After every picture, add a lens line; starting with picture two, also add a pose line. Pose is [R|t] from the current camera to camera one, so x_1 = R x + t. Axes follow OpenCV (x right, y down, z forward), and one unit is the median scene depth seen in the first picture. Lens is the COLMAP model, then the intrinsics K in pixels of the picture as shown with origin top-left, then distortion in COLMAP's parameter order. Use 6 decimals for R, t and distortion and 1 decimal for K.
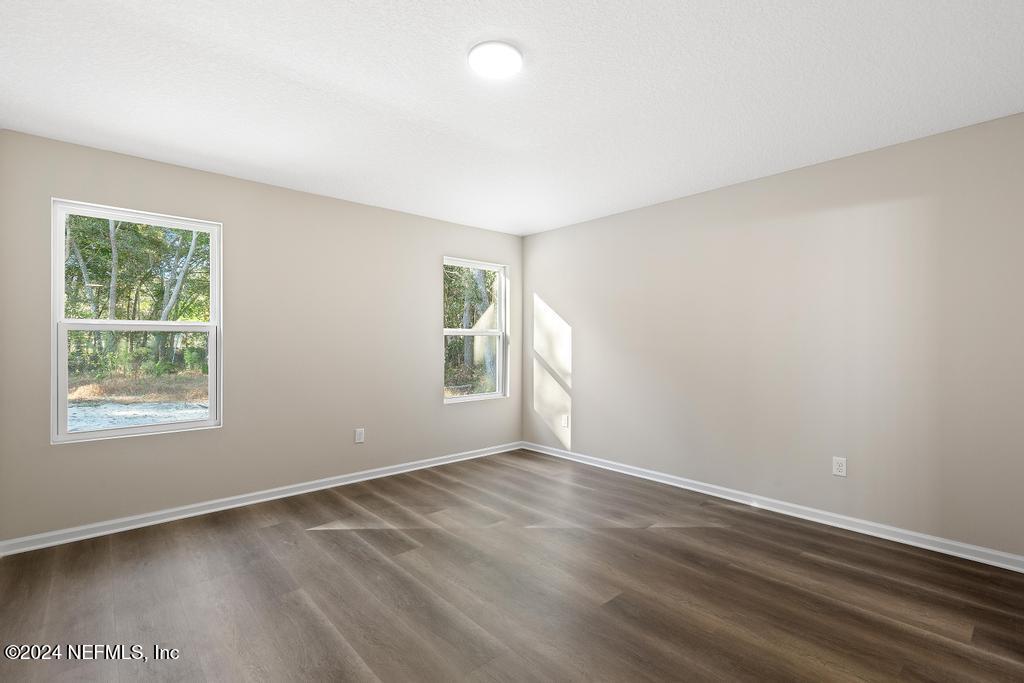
lens RADIAL K [[462.4, 0, 511.3], [0, 462.4, 344.1], [0, 0, 1]] dist [0.010619, -0.000123]
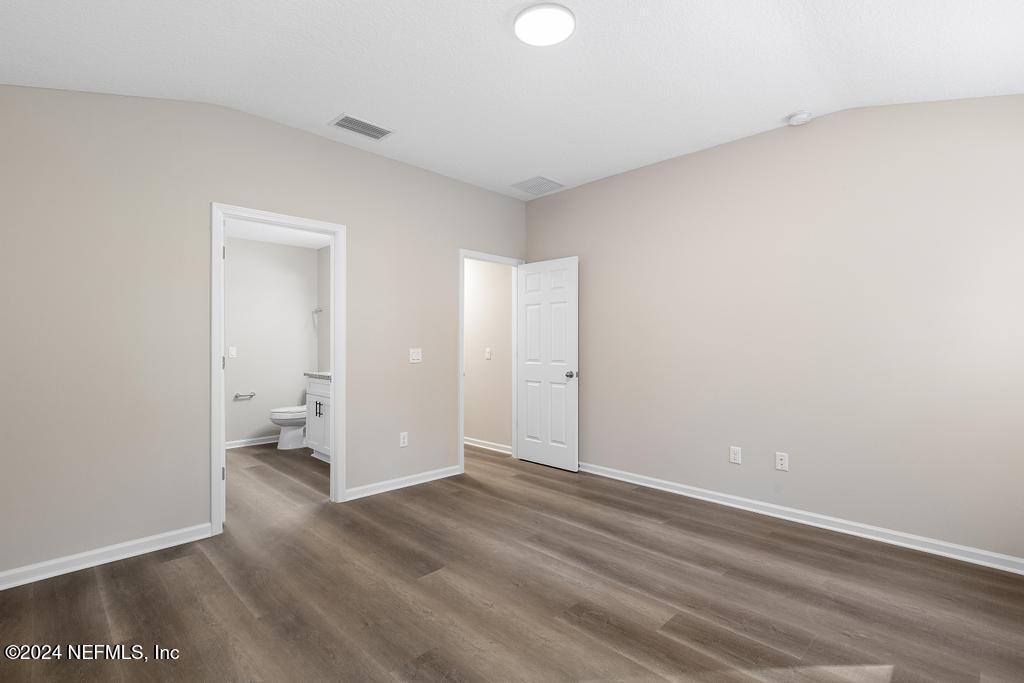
lens RADIAL K [[462.4, 0, 511.3], [0, 462.4, 344.1], [0, 0, 1]] dist [0.010619, -0.000123]
pose [[-0.997794, 0.000269, -0.066379, 0.088479], [-0.000155, 0.999980, 0.006384, -0.008584], [0.066379, 0.006380, -0.997774, 1.894577]]
